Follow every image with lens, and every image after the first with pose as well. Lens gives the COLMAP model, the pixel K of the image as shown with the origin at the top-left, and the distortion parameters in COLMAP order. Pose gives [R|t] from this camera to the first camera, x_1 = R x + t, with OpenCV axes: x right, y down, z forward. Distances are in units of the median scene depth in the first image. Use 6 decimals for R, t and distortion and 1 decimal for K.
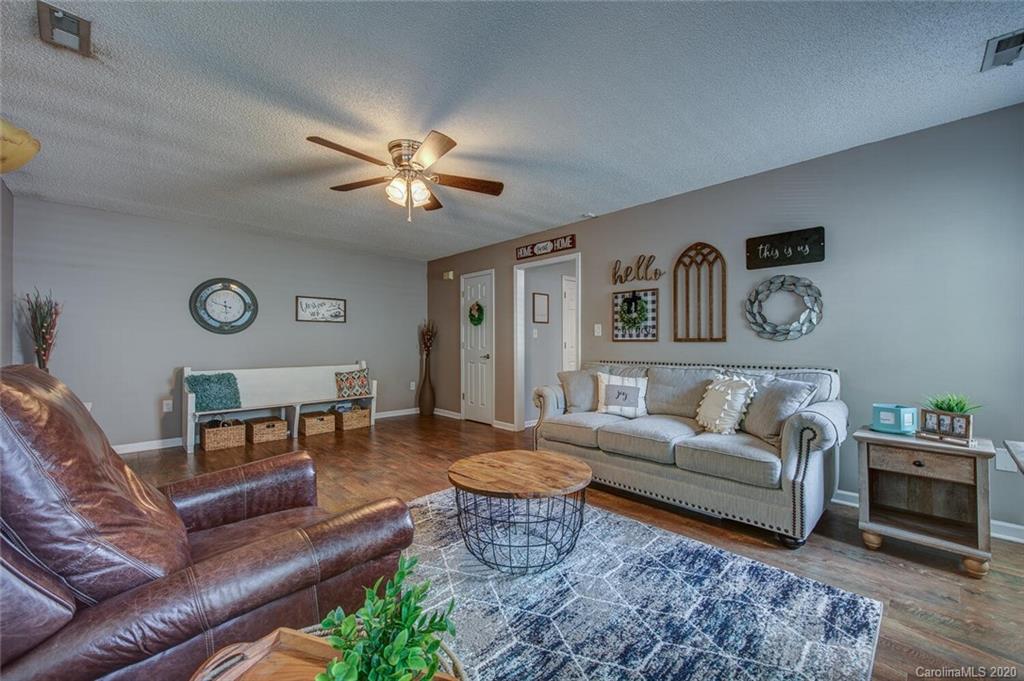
lens RADIAL K [[404.8, 0, 520.9], [0, 404.8, 338.9], [0, 0, 1]] dist [0.003380, -0.000252]
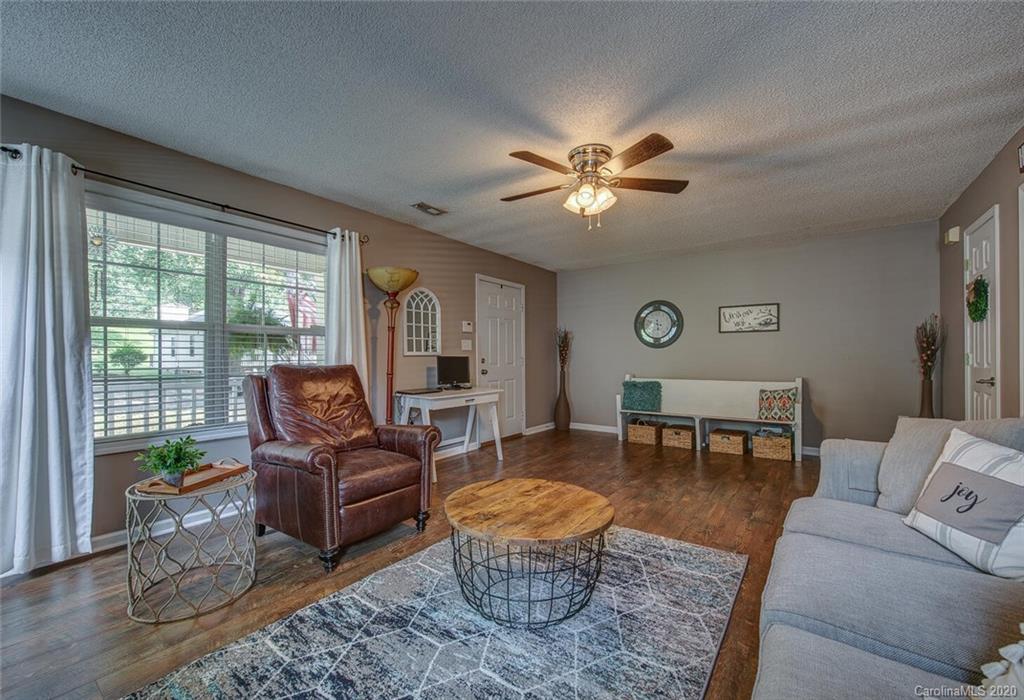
lens RADIAL K [[420.2, 0, 508.4], [0, 420.2, 355.6], [0, 0, 1]] dist [0.000018, -0.000056]
pose [[0.155885, -0.000791, -0.987775, 0.494694], [0.011969, 0.999928, 0.001088, 0.004419], [0.987703, -0.011992, 0.155883, 0.471860]]
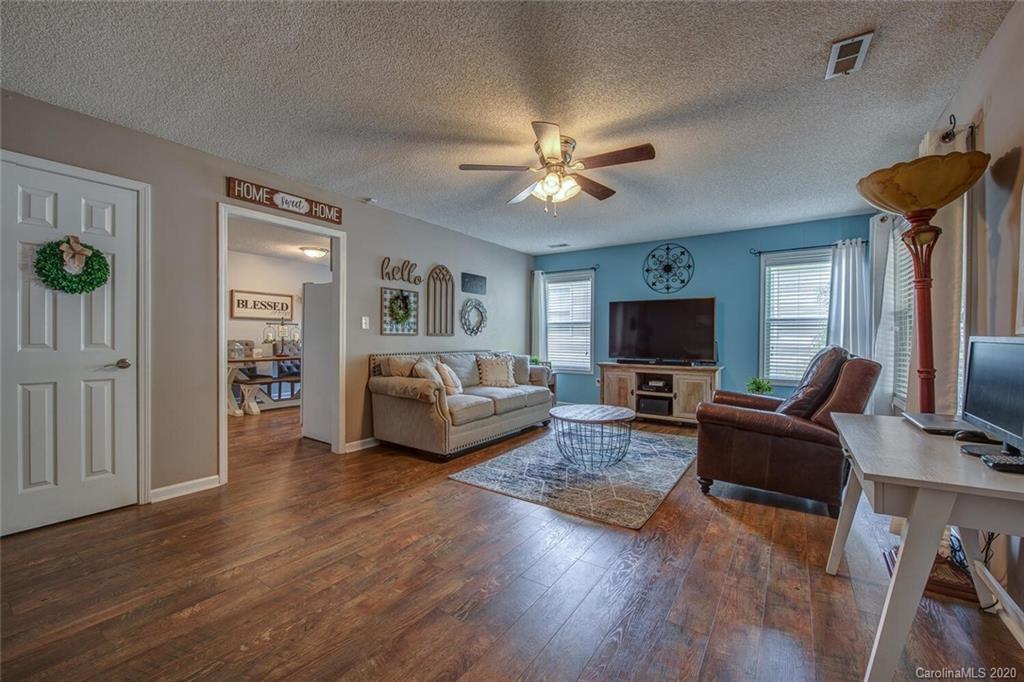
lens RADIAL K [[404.8, 0, 519.7], [0, 404.8, 339.0], [0, 0, 1]] dist [0.003380, -0.000252]
pose [[-0.194647, -0.004626, 0.980862, -0.911115], [-0.013881, 0.999902, 0.001961, 0.010327], [-0.980775, -0.013233, -0.194692, 0.929751]]
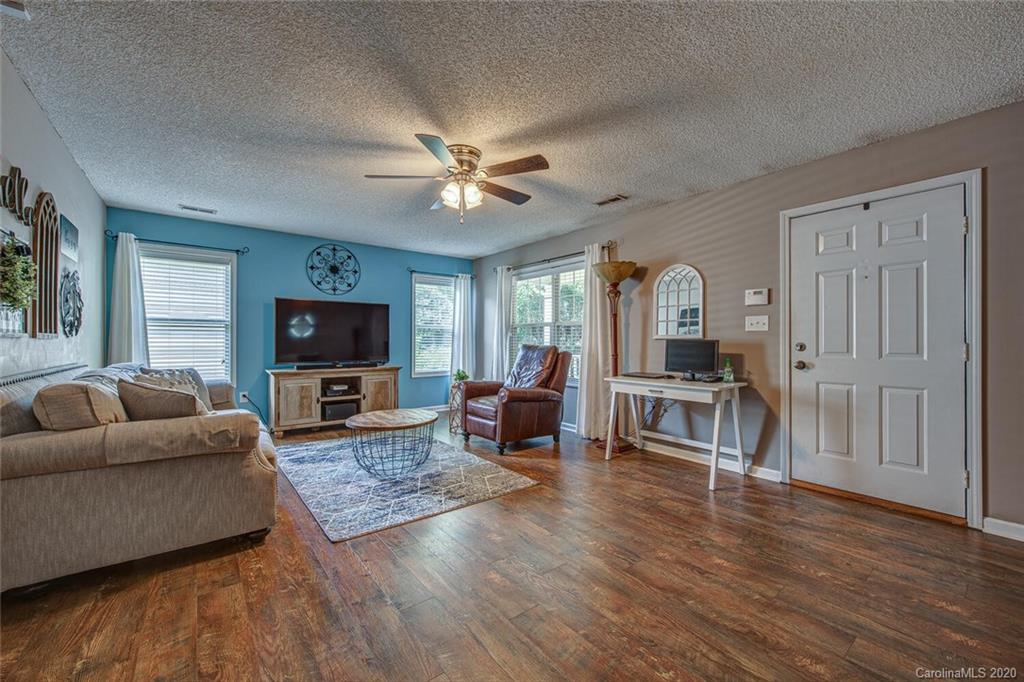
lens RADIAL K [[404.8, 0, 514.6], [0, 404.8, 337.1], [0, 0, 1]] dist [0.003380, -0.000252]
pose [[-0.993293, 0.002136, 0.115603, -0.384202], [-0.000050, 0.999821, -0.018902, 0.017251], [-0.115623, -0.018781, -0.993116, 1.463818]]
